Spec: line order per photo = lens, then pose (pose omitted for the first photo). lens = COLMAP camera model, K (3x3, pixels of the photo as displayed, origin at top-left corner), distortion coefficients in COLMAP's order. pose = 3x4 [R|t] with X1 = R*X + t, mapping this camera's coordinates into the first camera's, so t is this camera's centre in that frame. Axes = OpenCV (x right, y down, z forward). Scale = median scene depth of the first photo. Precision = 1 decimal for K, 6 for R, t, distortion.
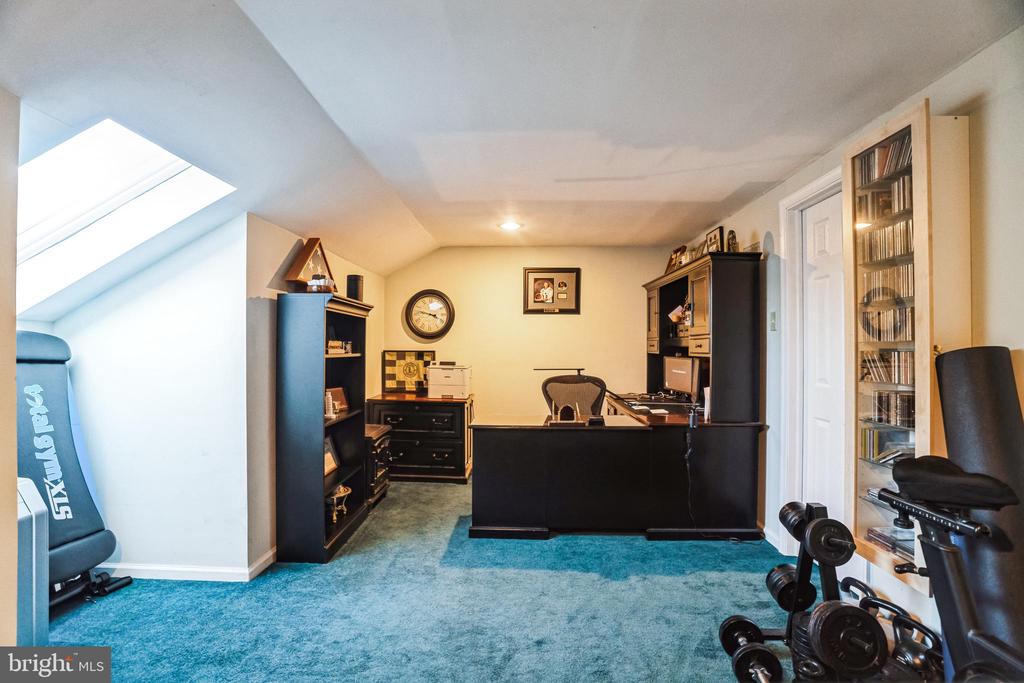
lens RADIAL K [[479.9, 0, 528.4], [0, 479.9, 341.3], [0, 0, 1]] dist [-0.059839, 0.017104]
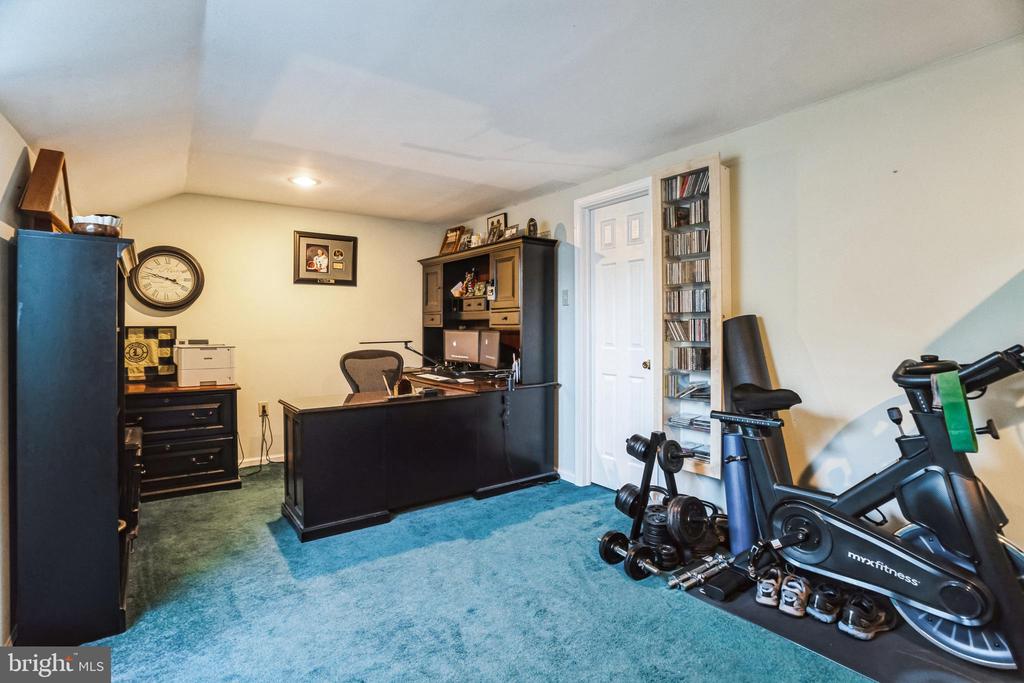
lens RADIAL K [[479.9, 0, 522.7], [0, 479.9, 324.2], [0, 0, 1]] dist [-0.059839, 0.017104]
pose [[0.786649, -0.004835, 0.617382, -0.324352], [-0.000597, 0.999963, 0.008591, 0.014681], [-0.617401, -0.007126, 0.786617, 0.096164]]
